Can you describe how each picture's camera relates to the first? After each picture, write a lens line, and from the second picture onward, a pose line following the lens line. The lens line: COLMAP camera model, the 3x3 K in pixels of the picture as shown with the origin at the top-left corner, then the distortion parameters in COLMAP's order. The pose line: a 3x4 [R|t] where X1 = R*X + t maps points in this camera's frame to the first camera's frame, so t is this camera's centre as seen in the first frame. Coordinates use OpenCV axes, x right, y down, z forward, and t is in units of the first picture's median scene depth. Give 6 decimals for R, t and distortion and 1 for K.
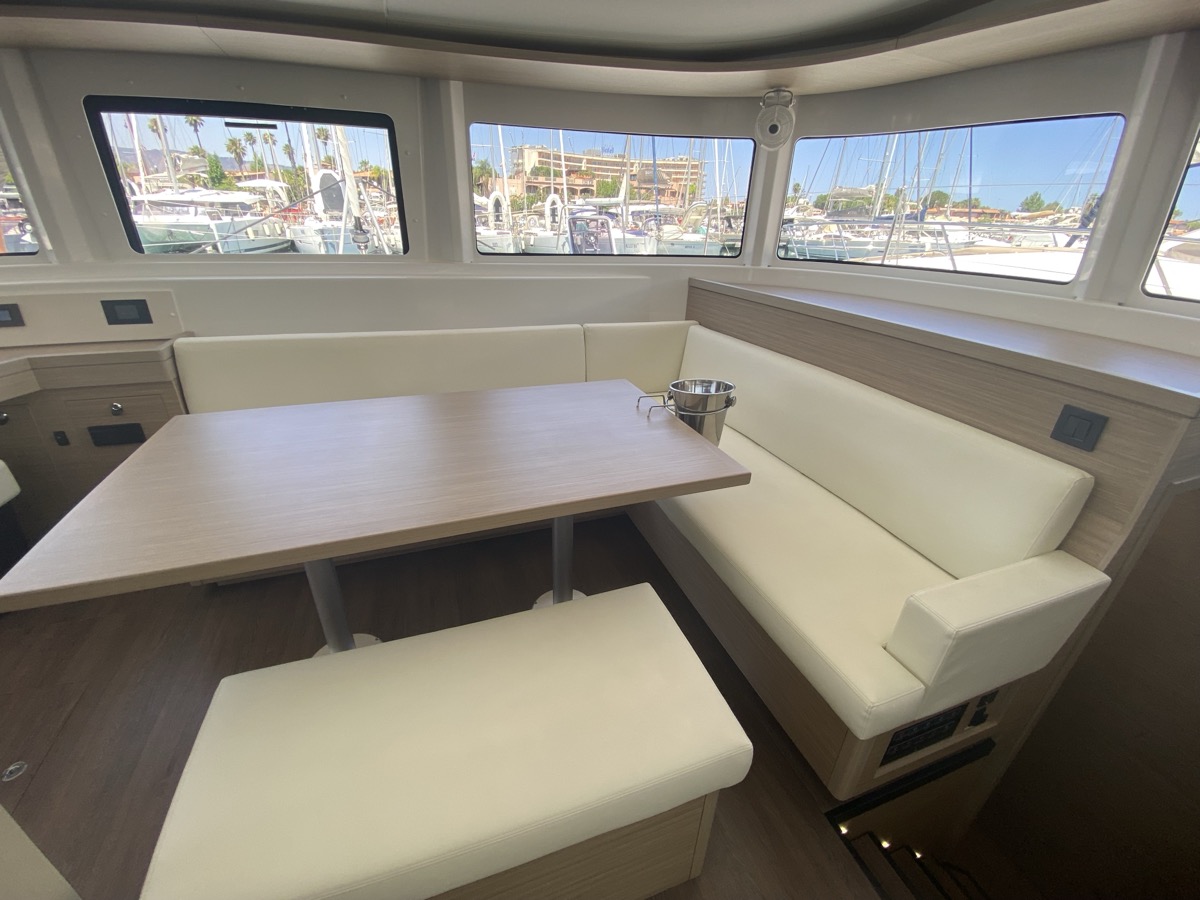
lens RADIAL K [[483.4, 0, 600.0], [0, 483.4, 450.0], [0, 0, 1]] dist [0.012077, -0.015927]
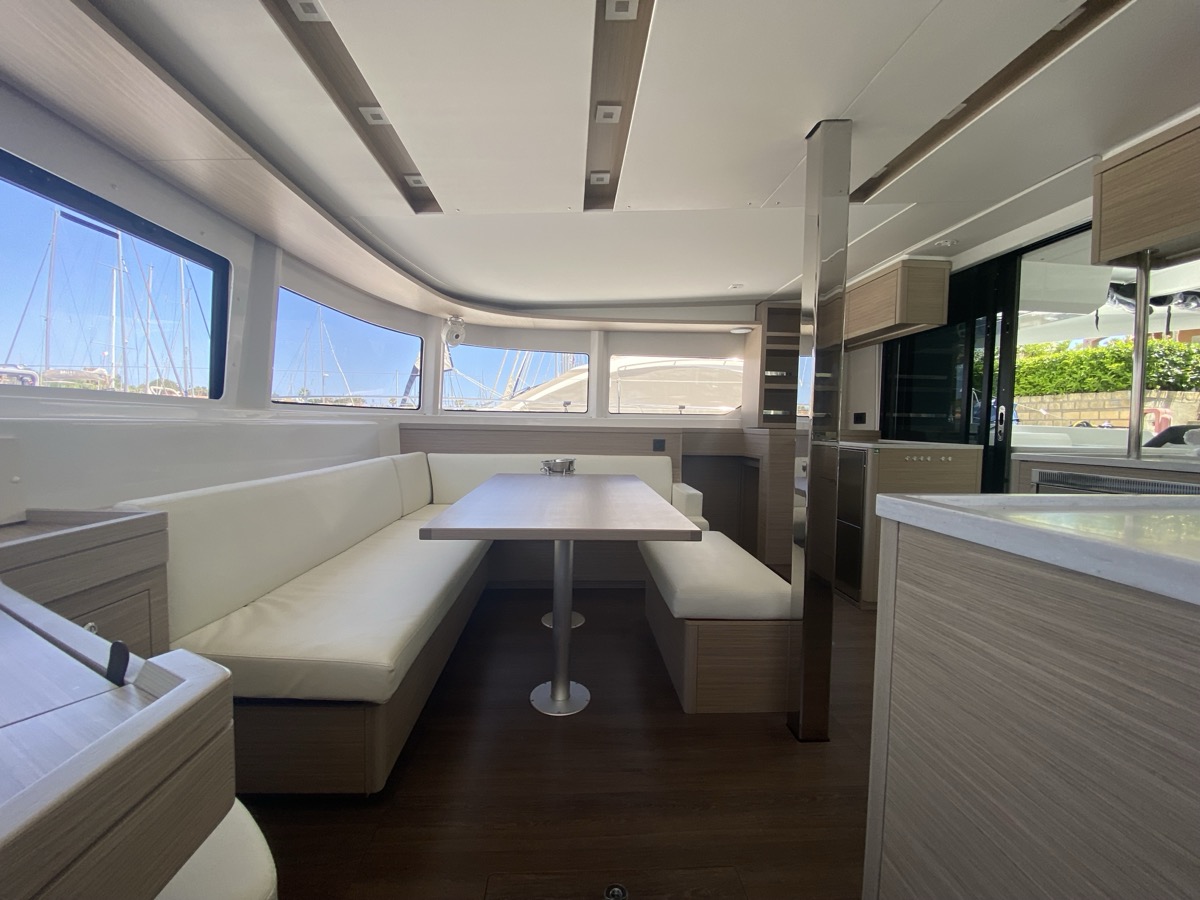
lens RADIAL K [[483.4, 0, 600.0], [0, 483.4, 450.0], [0, 0, 1]] dist [0.012077, -0.015927]
pose [[0.272441, -0.072569, 0.959432, -0.098093], [0.401178, 0.914908, -0.044718, -0.001361], [-0.874547, 0.397086, 0.278372, 0.020211]]
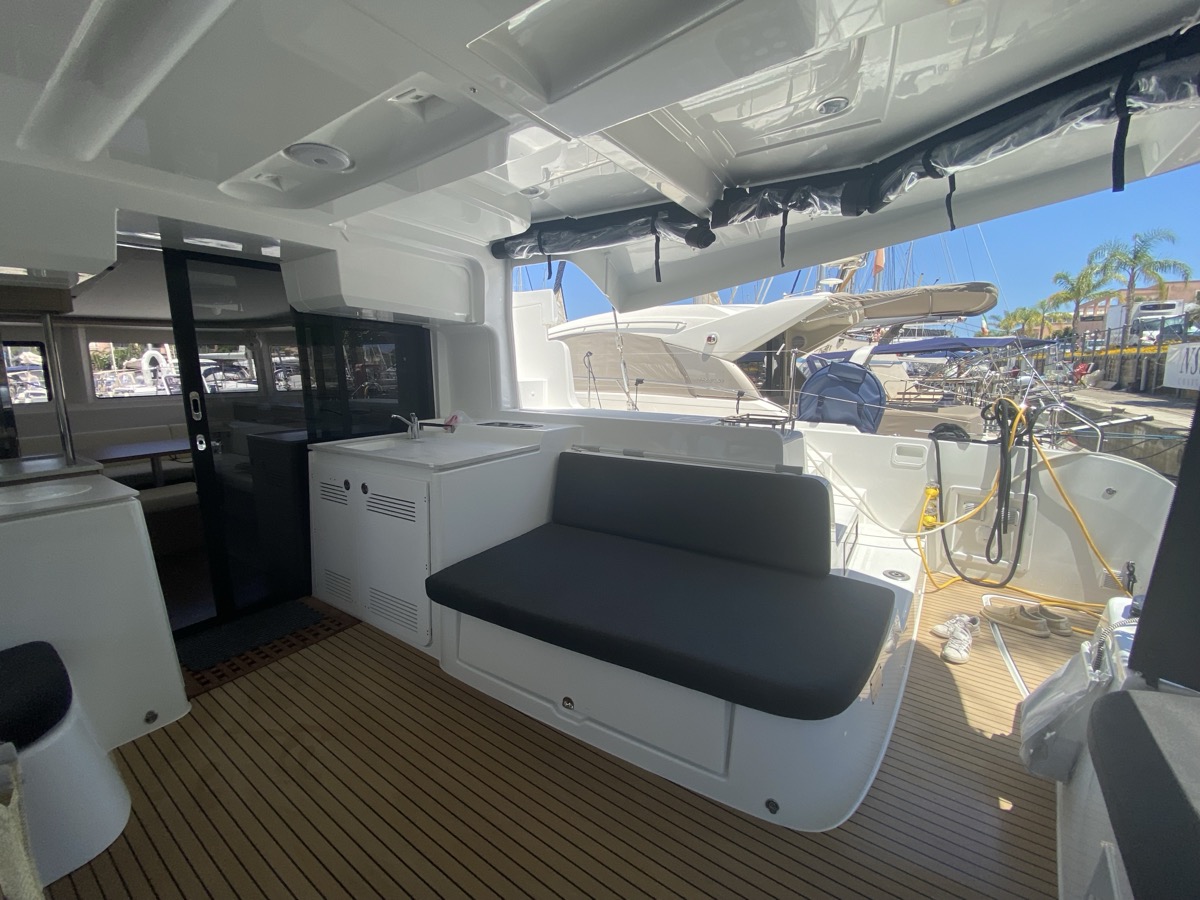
lens RADIAL K [[483.4, 0, 600.0], [0, 483.4, 450.0], [0, 0, 1]] dist [0.012077, -0.015927]
pose [[0.796064, -0.130753, 0.590919, 0.020203], [0.284901, 0.942394, -0.175284, 0.072891], [-0.533960, 0.307890, 0.787458, -0.159499]]
